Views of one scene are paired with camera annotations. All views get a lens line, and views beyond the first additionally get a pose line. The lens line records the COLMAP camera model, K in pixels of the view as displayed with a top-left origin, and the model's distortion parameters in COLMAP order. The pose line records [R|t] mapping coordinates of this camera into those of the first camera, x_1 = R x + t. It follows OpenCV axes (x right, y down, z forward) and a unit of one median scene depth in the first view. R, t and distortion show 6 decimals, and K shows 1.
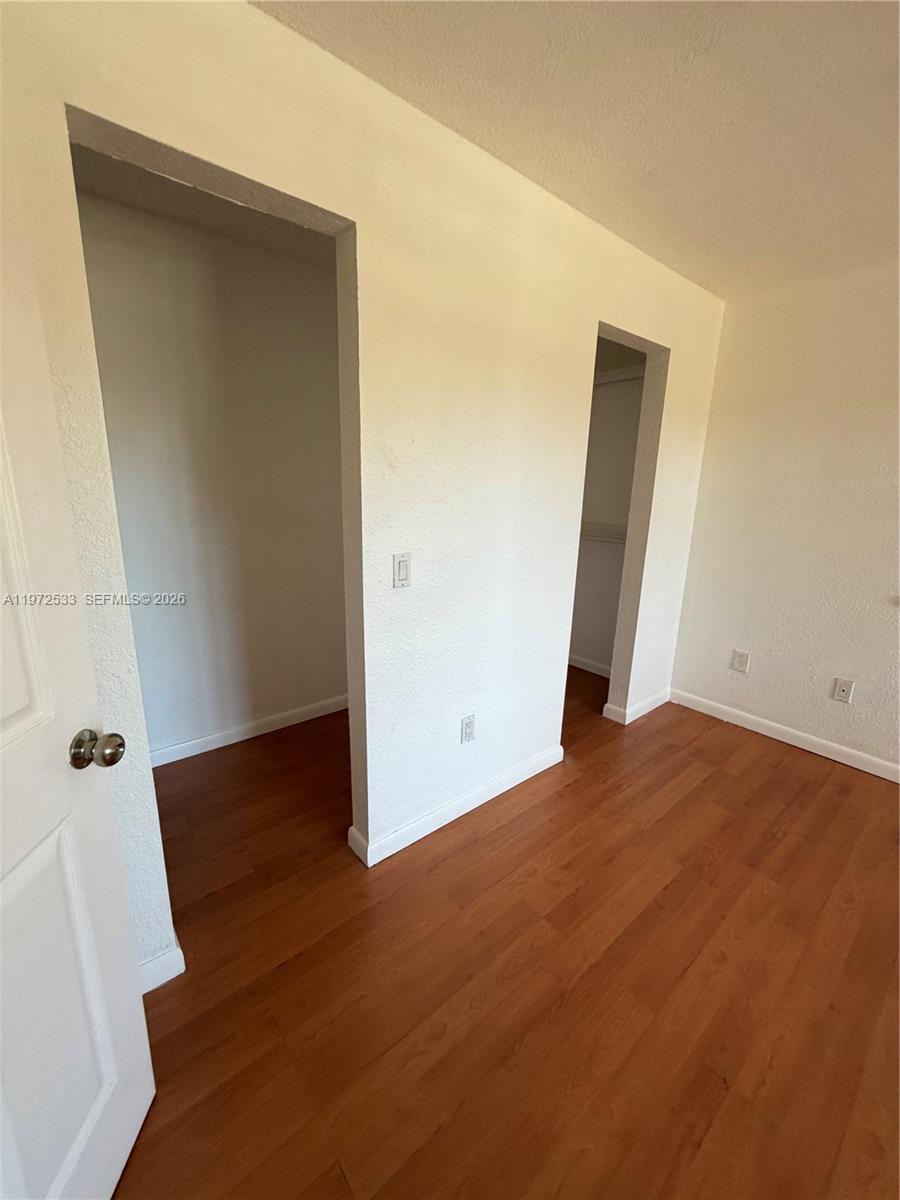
lens RADIAL K [[480.6, 0, 448.1], [0, 480.6, 597.4], [0, 0, 1]] dist [0.002167, 0.000554]
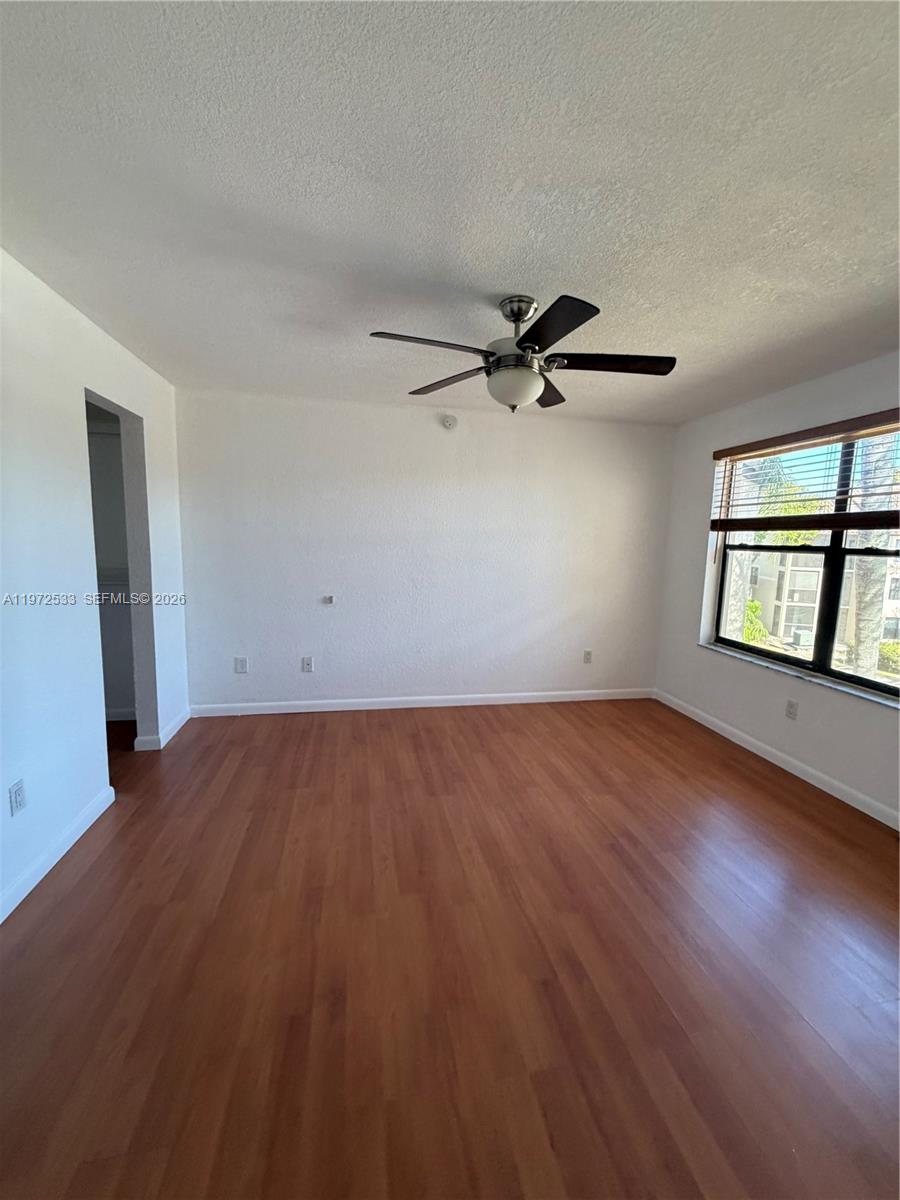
lens RADIAL K [[480.6, 0, 449.2], [0, 480.6, 596.5], [0, 0, 1]] dist [0.002167, 0.000554]
pose [[0.489922, -0.121647, 0.863237, -0.248348], [0.190797, 0.981172, 0.029981, 0.024272], [-0.850631, 0.150015, 0.503908, -0.176647]]
